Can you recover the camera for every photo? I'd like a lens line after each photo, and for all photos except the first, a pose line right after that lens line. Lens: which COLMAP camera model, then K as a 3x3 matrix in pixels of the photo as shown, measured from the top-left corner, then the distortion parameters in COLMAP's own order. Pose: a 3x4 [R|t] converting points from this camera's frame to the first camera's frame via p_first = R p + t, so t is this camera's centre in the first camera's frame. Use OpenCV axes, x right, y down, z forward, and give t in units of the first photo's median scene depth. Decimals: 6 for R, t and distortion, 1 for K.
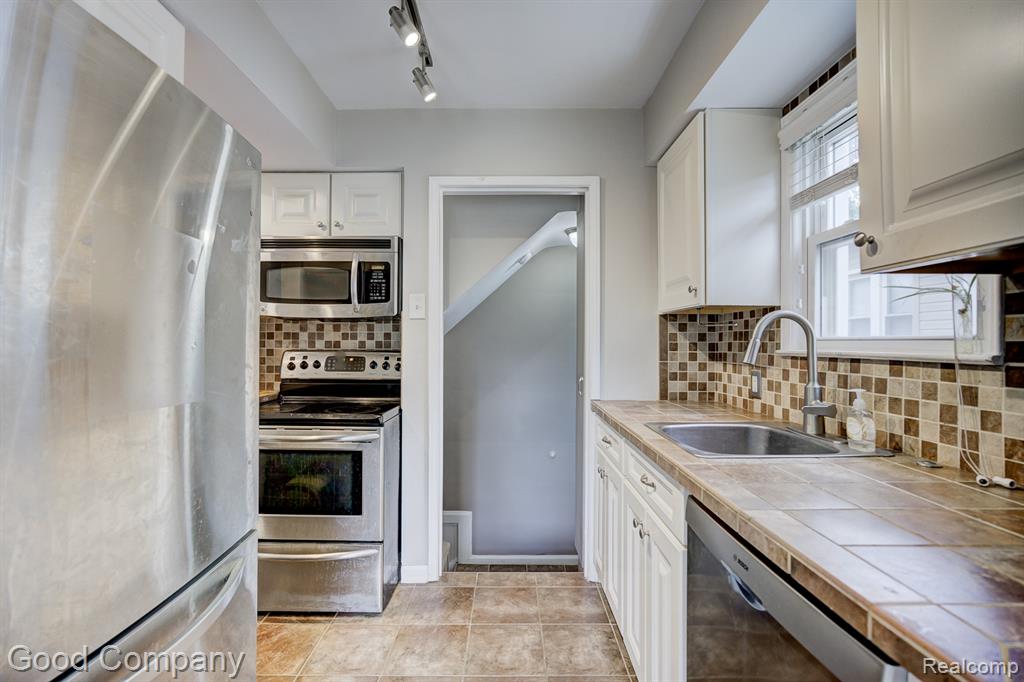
lens RADIAL K [[459.4, 0, 484.8], [0, 459.4, 340.0], [0, 0, 1]] dist [-0.020104, 0.004878]
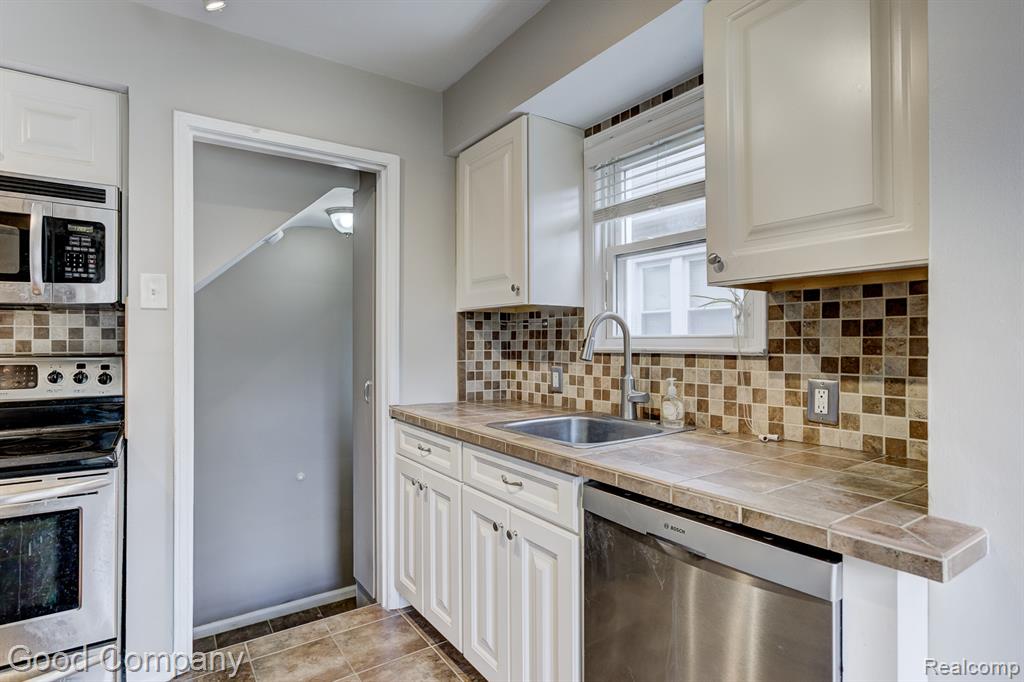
lens RADIAL K [[530.9, 0, 479.0], [0, 530.9, 340.4], [0, 0, 1]] dist [-0.026217, 0.013958]
pose [[0.822867, -0.002397, 0.568229, -0.217457], [0.001031, 0.999996, 0.002725, 0.000779], [-0.568233, -0.001657, 0.822866, 0.059824]]
